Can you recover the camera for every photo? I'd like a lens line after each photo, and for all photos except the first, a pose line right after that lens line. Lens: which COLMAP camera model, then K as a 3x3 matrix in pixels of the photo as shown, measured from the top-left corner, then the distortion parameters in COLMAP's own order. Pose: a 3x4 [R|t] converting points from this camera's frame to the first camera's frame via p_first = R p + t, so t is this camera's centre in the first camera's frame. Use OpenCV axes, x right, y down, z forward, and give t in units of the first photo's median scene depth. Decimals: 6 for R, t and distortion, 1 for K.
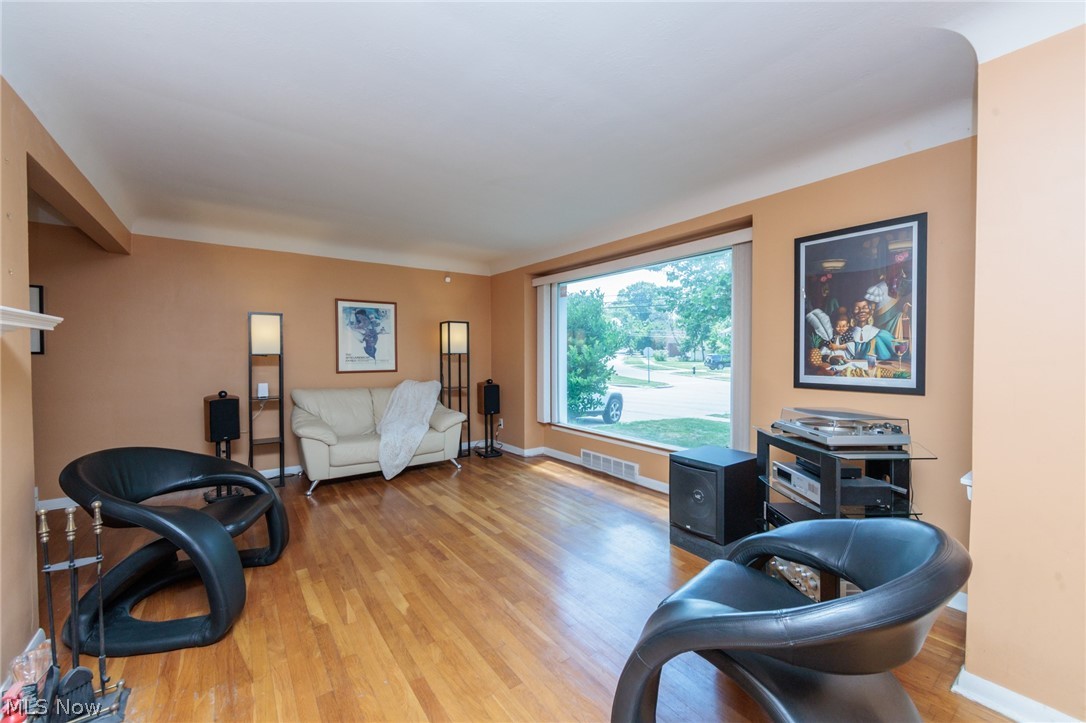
lens RADIAL K [[430.1, 0, 547.6], [0, 430.1, 362.3], [0, 0, 1]] dist [-0.001857, -0.000037]
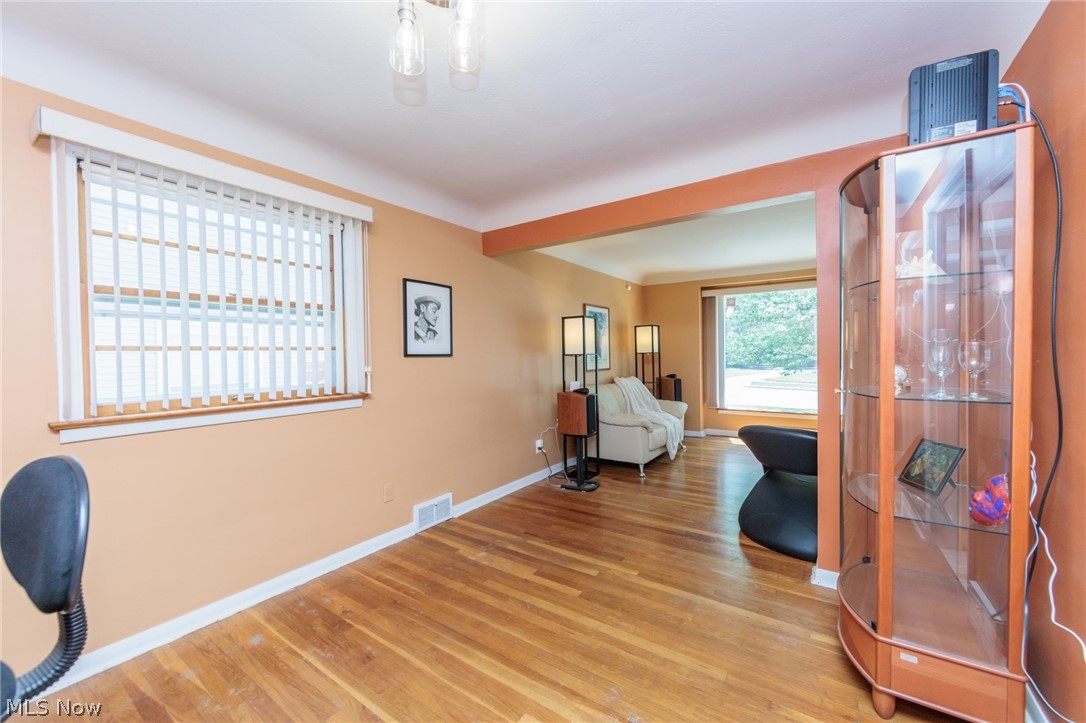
lens RADIAL K [[425.1, 0, 546.4], [0, 425.1, 361.8], [0, 0, 1]] dist [-0.002009, 0.000144]
pose [[0.946153, -0.019095, 0.323156, -1.740141], [0.021216, 0.999770, -0.003041, 0.003033], [-0.323023, 0.009734, 0.946341, 0.010451]]
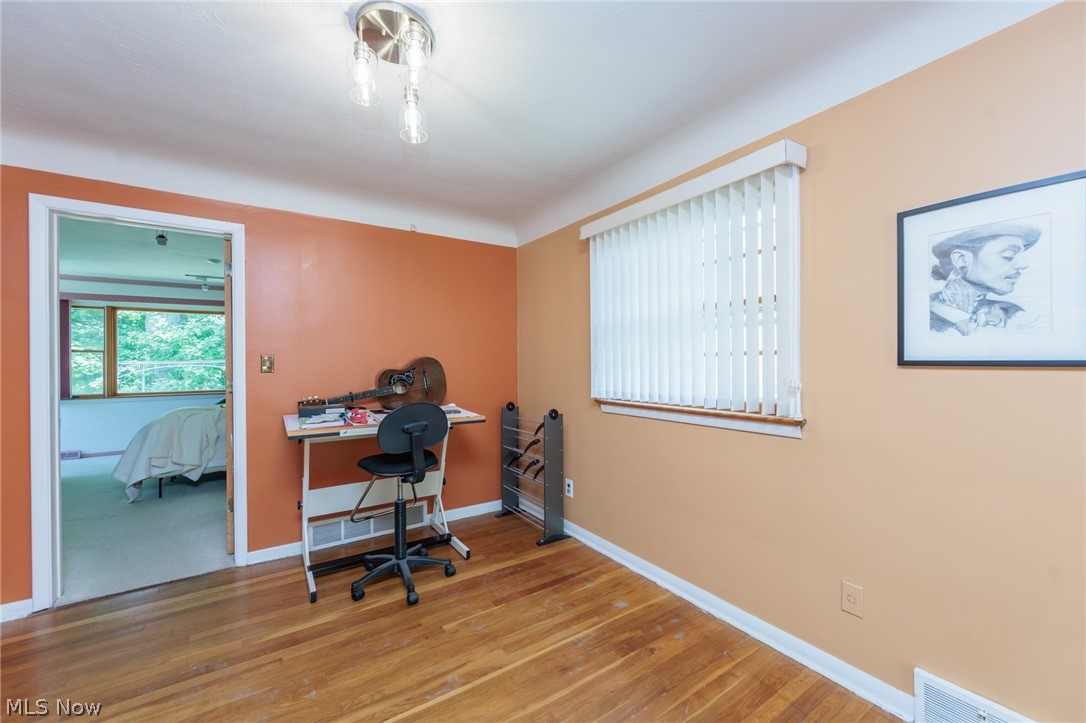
lens RADIAL K [[425.1, 0, 546.4], [0, 425.1, 361.8], [0, 0, 1]] dist [-0.002009, 0.000144]
pose [[-0.049800, 0.000753, -0.998759, -1.103858], [-0.013749, 0.999904, 0.001440, -0.021993], [0.998665, 0.013803, -0.049785, 0.771419]]
